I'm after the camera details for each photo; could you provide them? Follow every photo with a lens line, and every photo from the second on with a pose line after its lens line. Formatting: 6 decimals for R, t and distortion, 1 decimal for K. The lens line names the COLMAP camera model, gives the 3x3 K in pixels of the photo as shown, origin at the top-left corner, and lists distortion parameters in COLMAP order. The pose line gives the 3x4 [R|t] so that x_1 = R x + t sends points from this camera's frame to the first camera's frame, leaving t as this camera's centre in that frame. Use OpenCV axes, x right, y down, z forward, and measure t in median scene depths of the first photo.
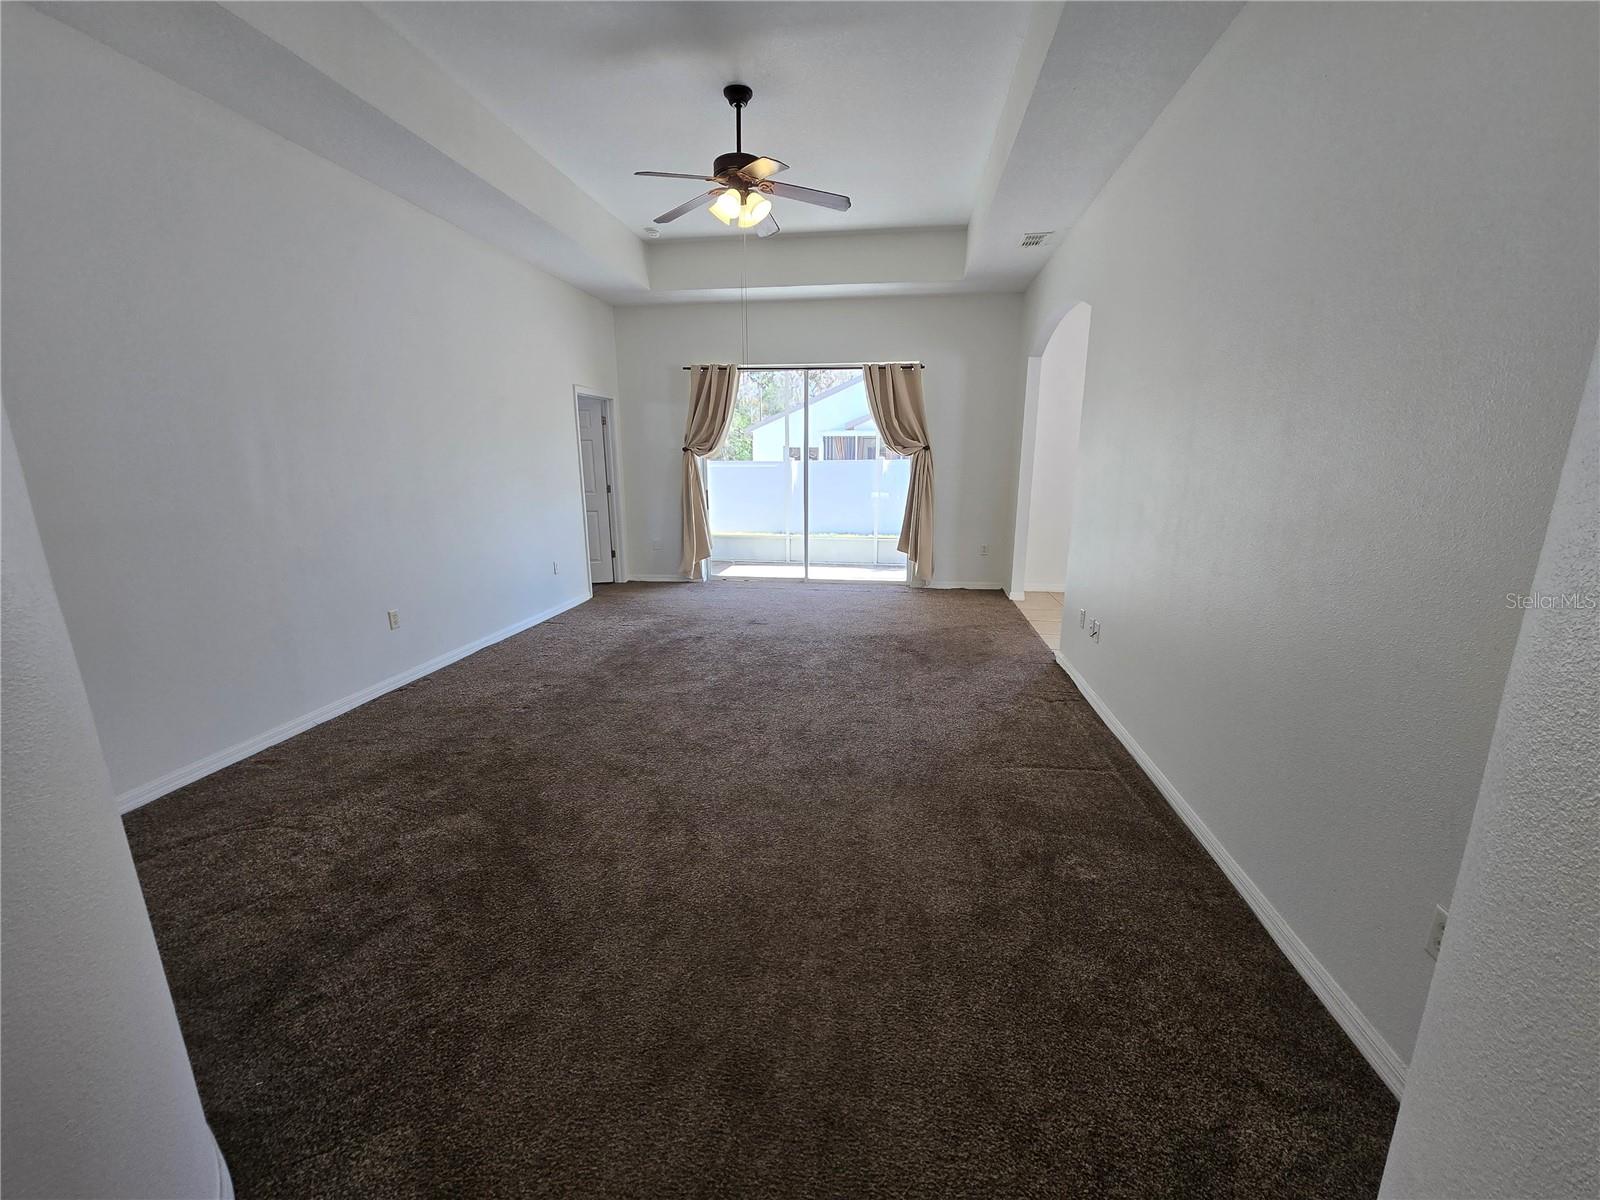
lens RADIAL K [[645.6, 0, 804.1], [0, 645.6, 605.5], [0, 0, 1]] dist [0.000097, -0.000108]
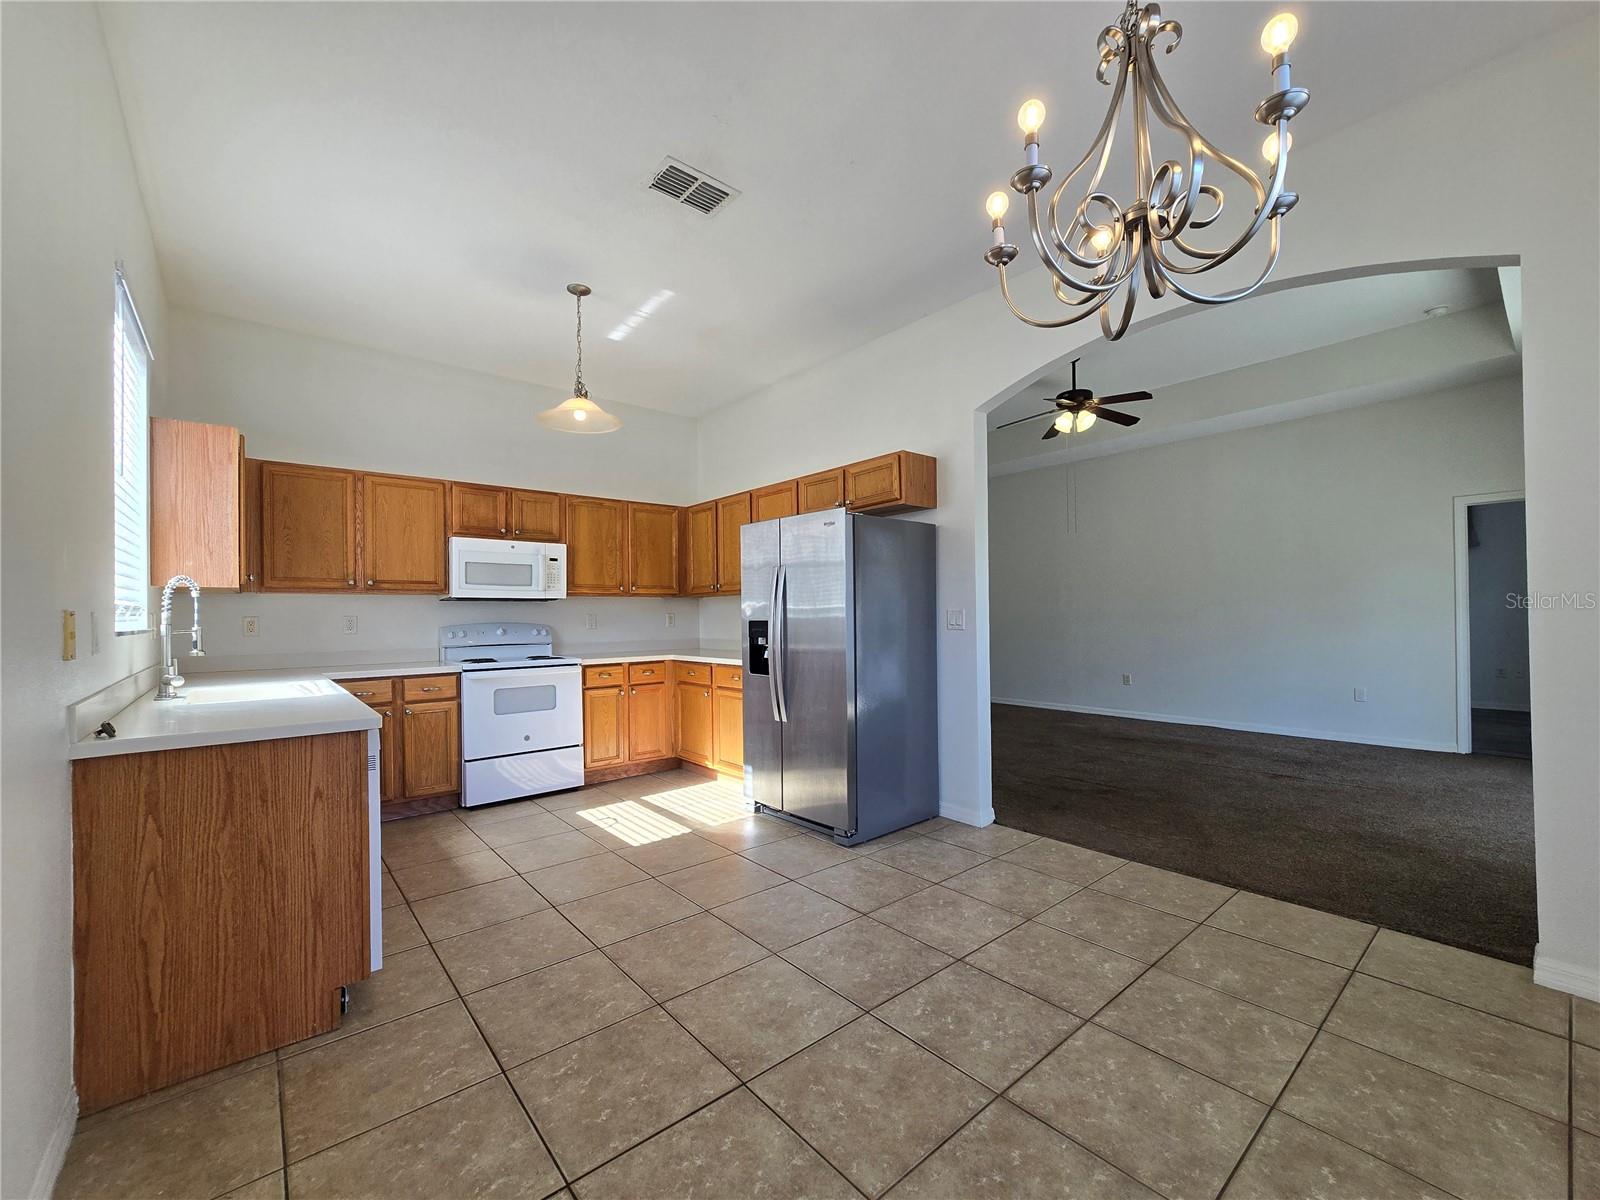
lens RADIAL K [[653.7, 0, 811.1], [0, 653.7, 606.6], [0, 0, 1]] dist [-0.003428, -0.000423]
pose [[-0.667200, -0.005134, -0.744861, 0.800693], [-0.160969, 0.977342, 0.137449, -0.173815], [0.727278, 0.211605, -0.652909, 0.907805]]
